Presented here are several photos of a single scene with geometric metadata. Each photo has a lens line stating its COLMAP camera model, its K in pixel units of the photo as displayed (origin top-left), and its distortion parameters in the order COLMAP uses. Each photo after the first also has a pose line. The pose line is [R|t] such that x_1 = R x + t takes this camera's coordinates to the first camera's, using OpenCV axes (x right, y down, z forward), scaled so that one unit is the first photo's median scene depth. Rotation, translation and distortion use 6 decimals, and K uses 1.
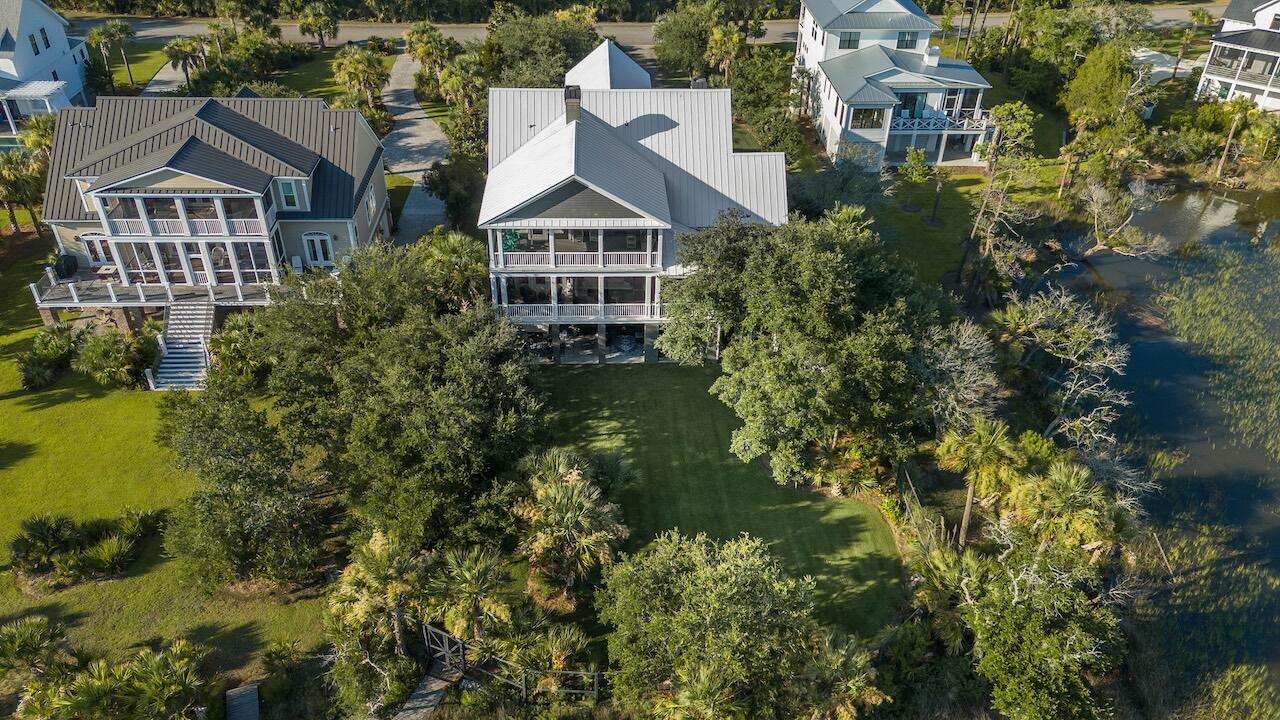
lens RADIAL K [[861.1, 0, 640.0], [0, 861.1, 360.0], [0, 0, 1]] dist [0.001102, 0.000125]
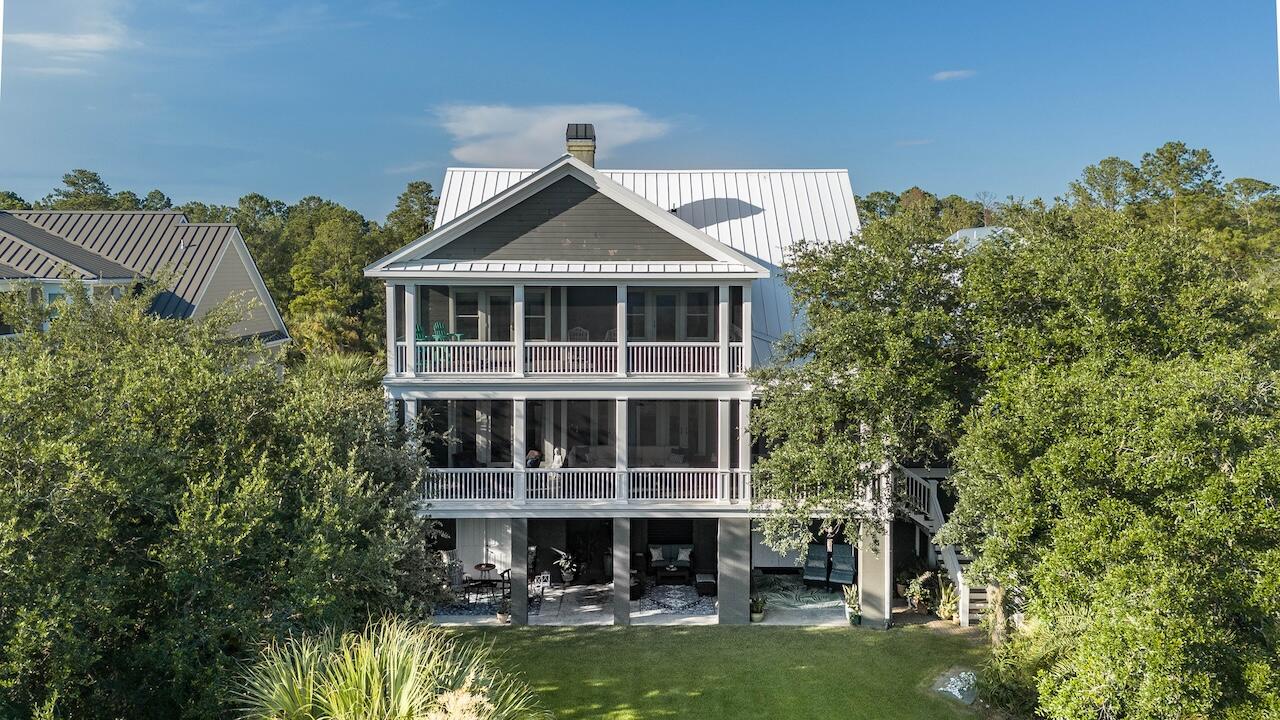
lens RADIAL K [[861.1, 0, 640.0], [0, 861.1, 360.0], [0, 0, 1]] dist [0.001102, 0.000125]
pose [[0.998754, -0.014724, -0.047689, -0.012728], [-0.014064, 0.833747, -0.551967, 0.141071], [0.047887, 0.551950, 0.832501, 0.603770]]
